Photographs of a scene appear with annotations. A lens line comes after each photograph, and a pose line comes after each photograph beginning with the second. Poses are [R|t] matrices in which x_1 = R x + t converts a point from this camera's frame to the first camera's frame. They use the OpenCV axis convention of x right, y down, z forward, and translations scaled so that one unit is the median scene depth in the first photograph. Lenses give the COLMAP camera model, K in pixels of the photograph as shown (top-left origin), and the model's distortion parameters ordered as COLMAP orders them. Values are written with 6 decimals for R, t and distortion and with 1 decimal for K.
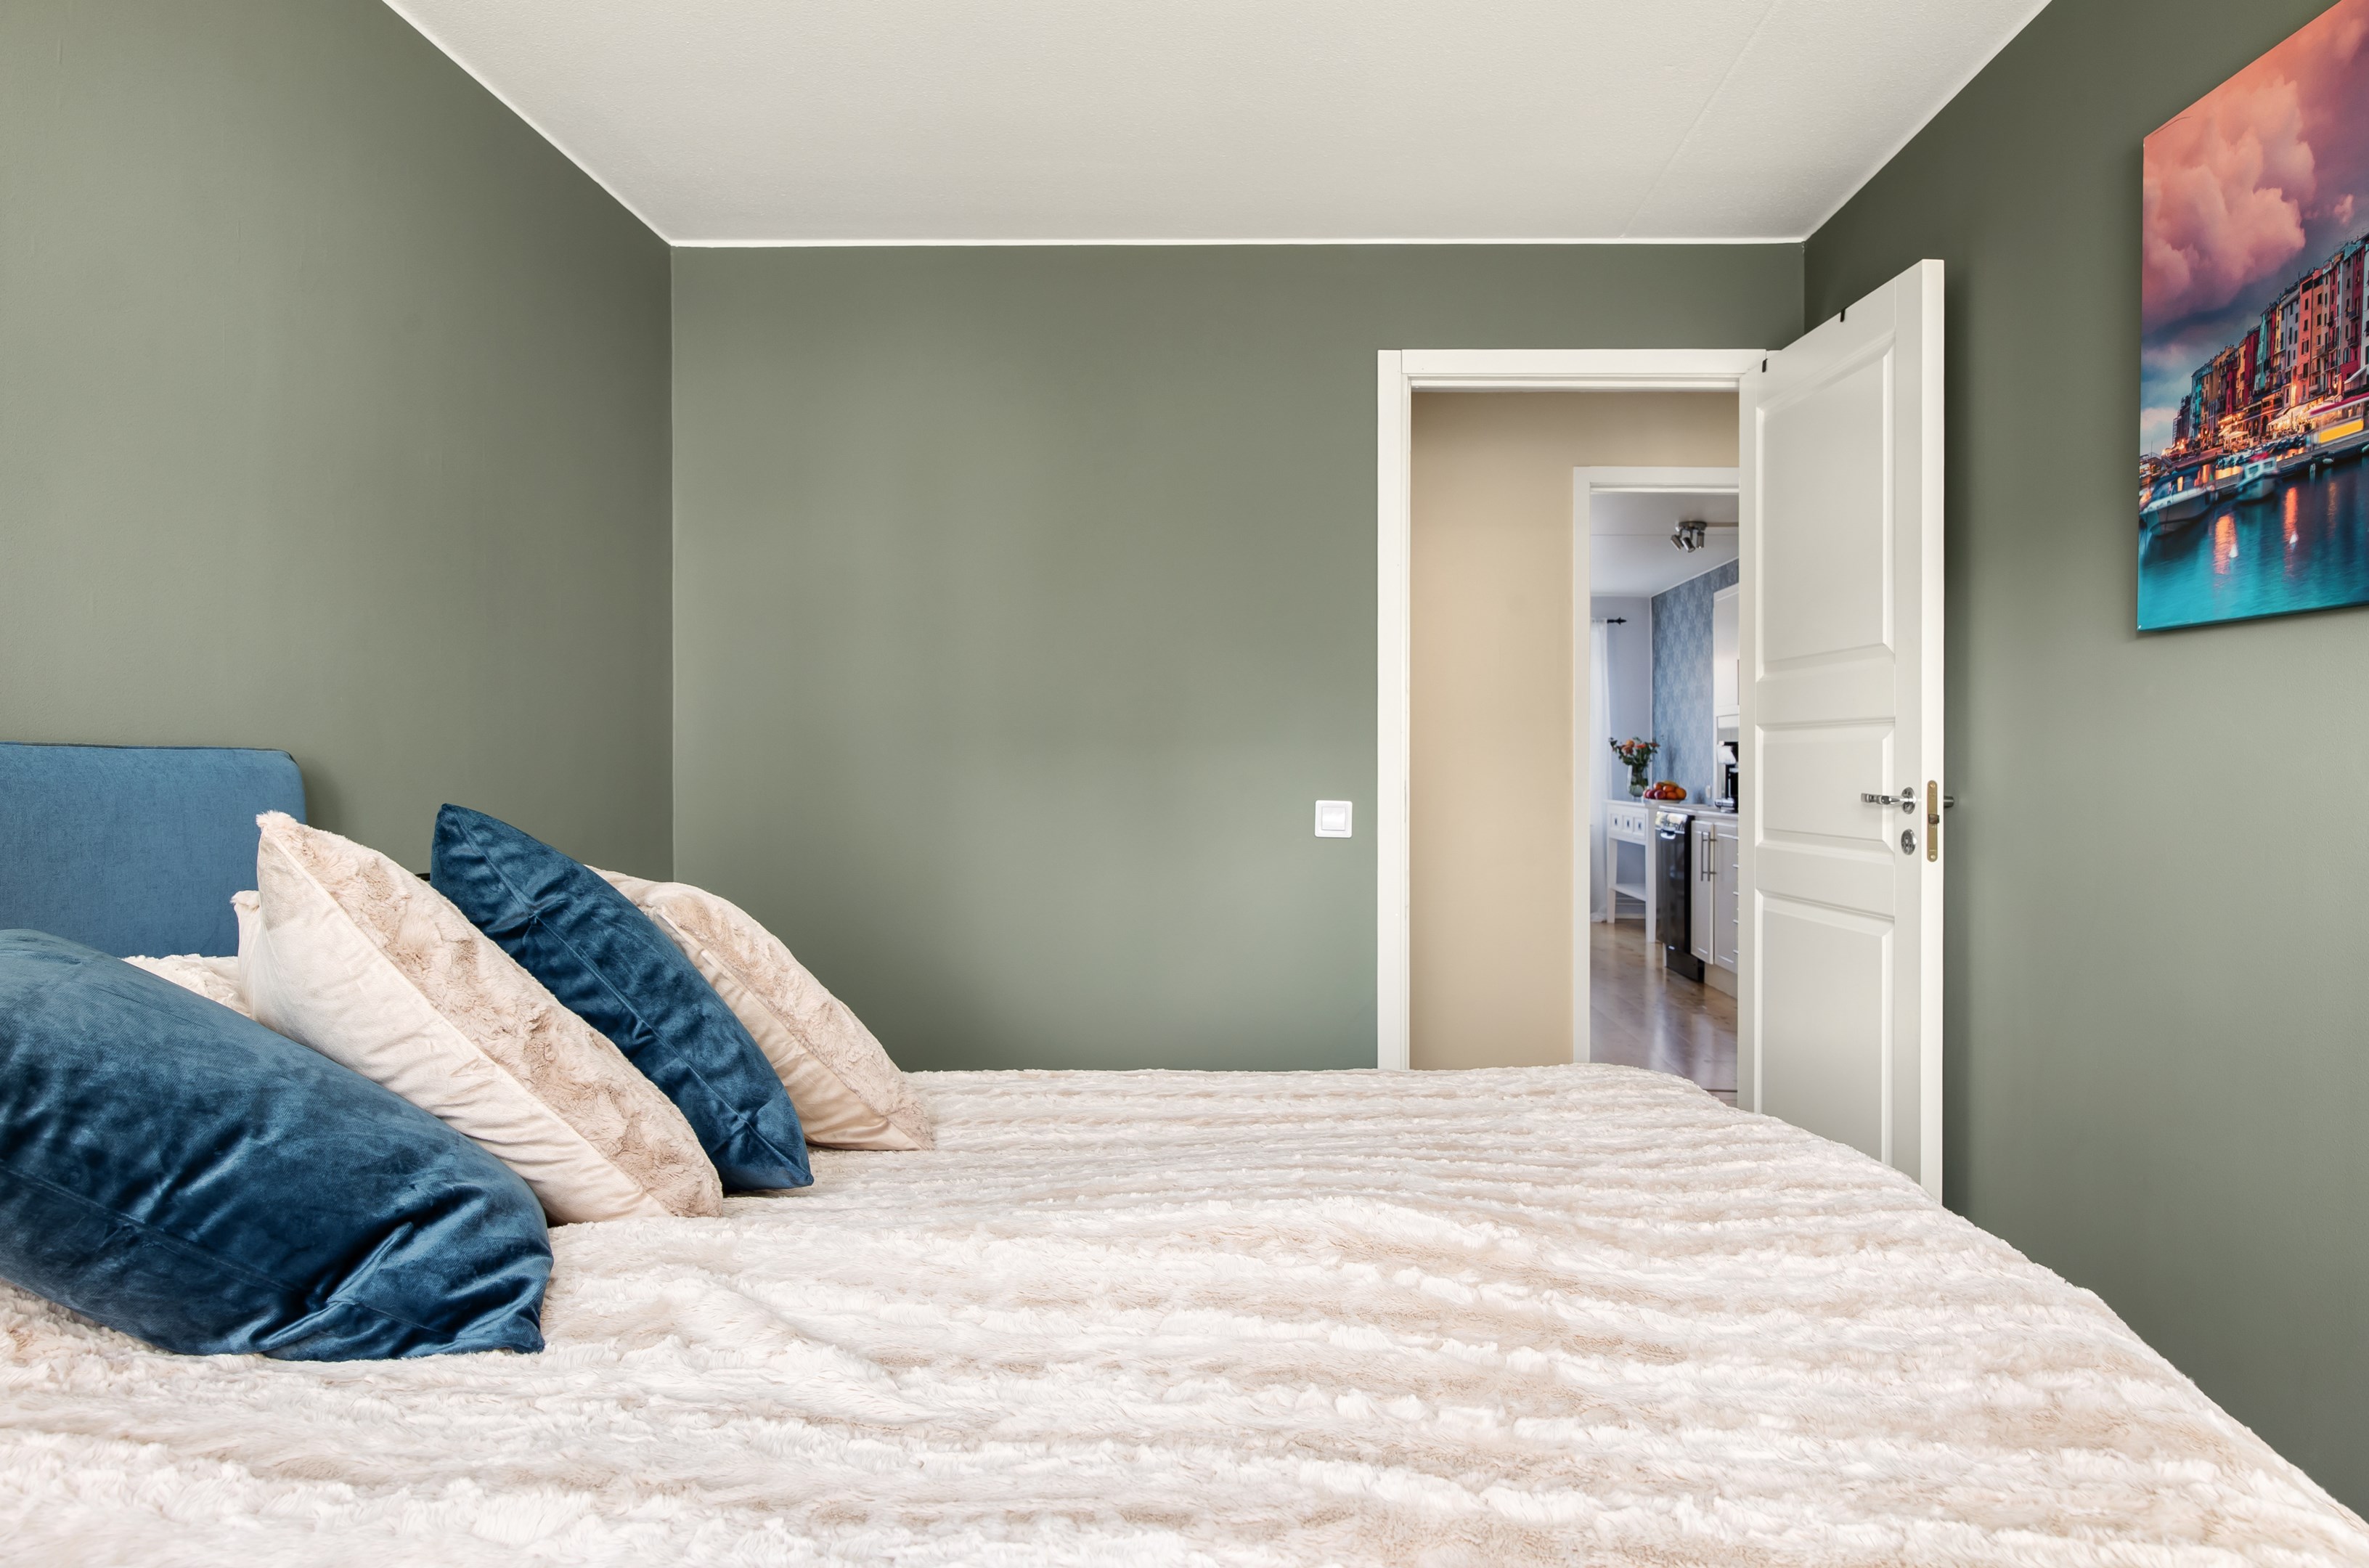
lens RADIAL K [[1580.1, 0, 1194.3], [0, 1580.1, 770.3], [0, 0, 1]] dist [-0.007972, -0.000506]
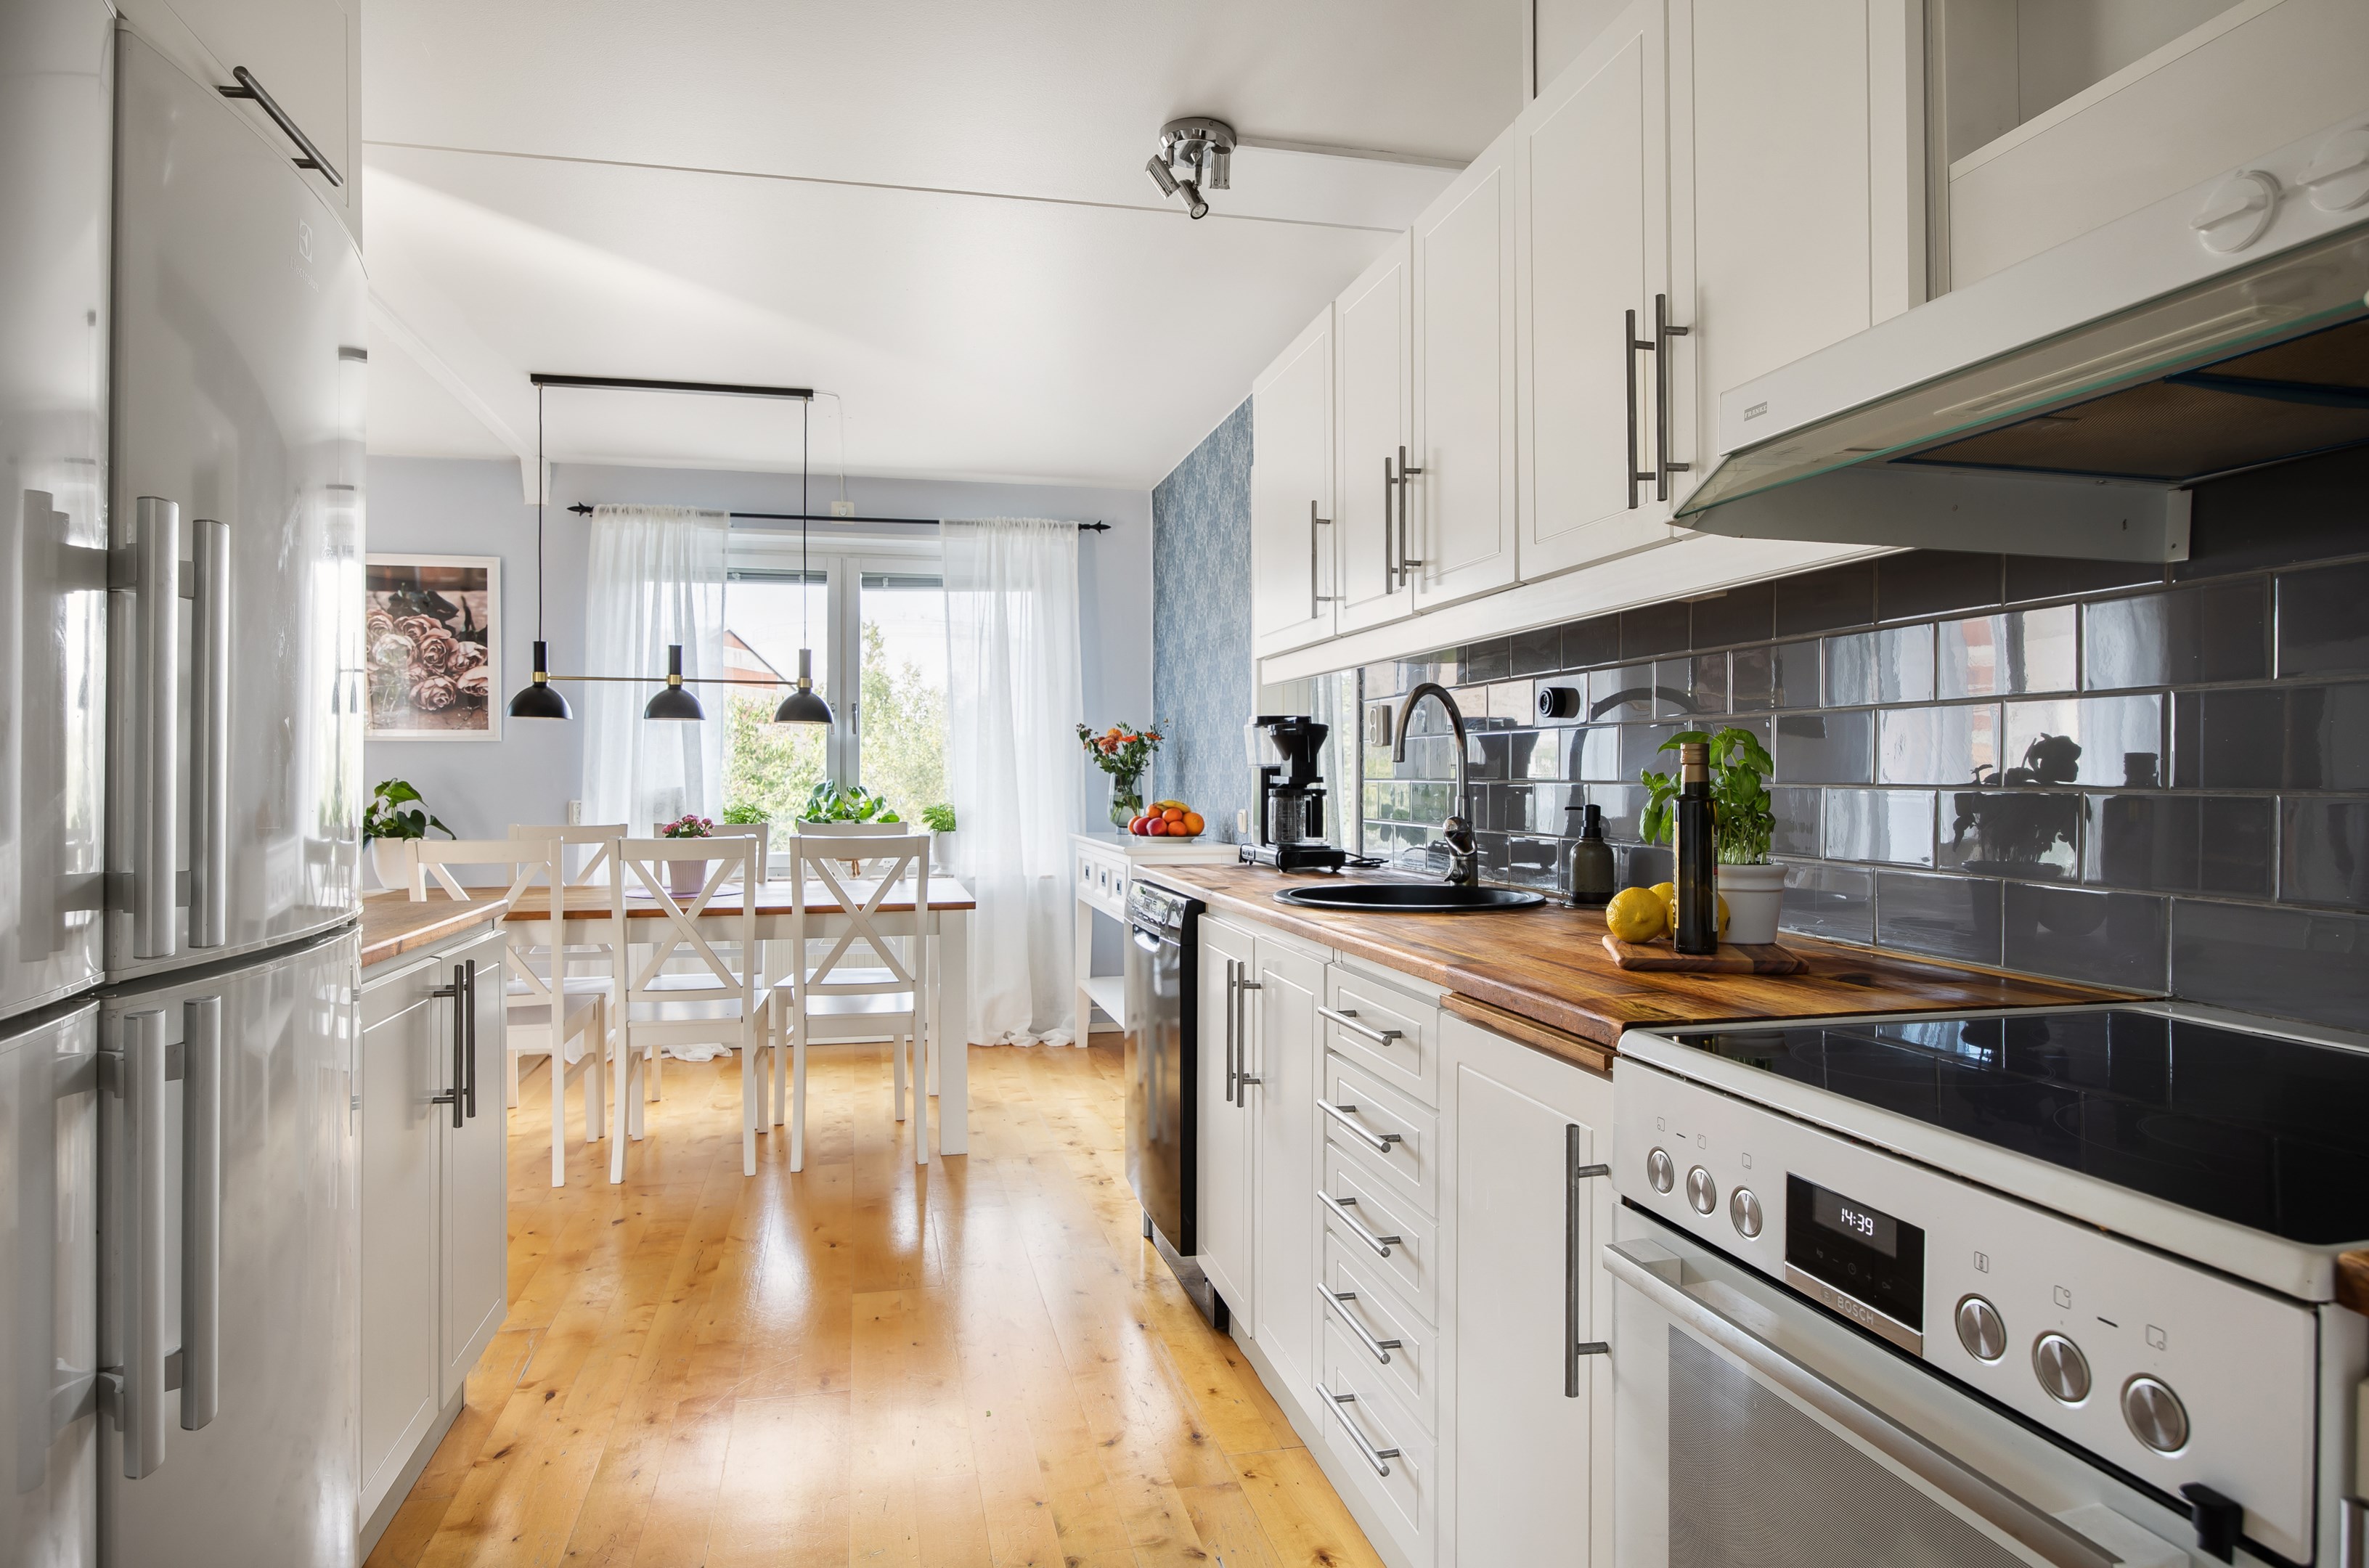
lens RADIAL K [[1396.5, 0, 1173.6], [0, 1396.5, 772.2], [0, 0, 1]] dist [-0.018292, 0.010495]
pose [[0.965786, 0.002848, 0.259324, 0.170637], [-0.001271, 0.999980, -0.006246, -0.000091], [-0.259336, 0.005703, 0.965770, 0.519777]]
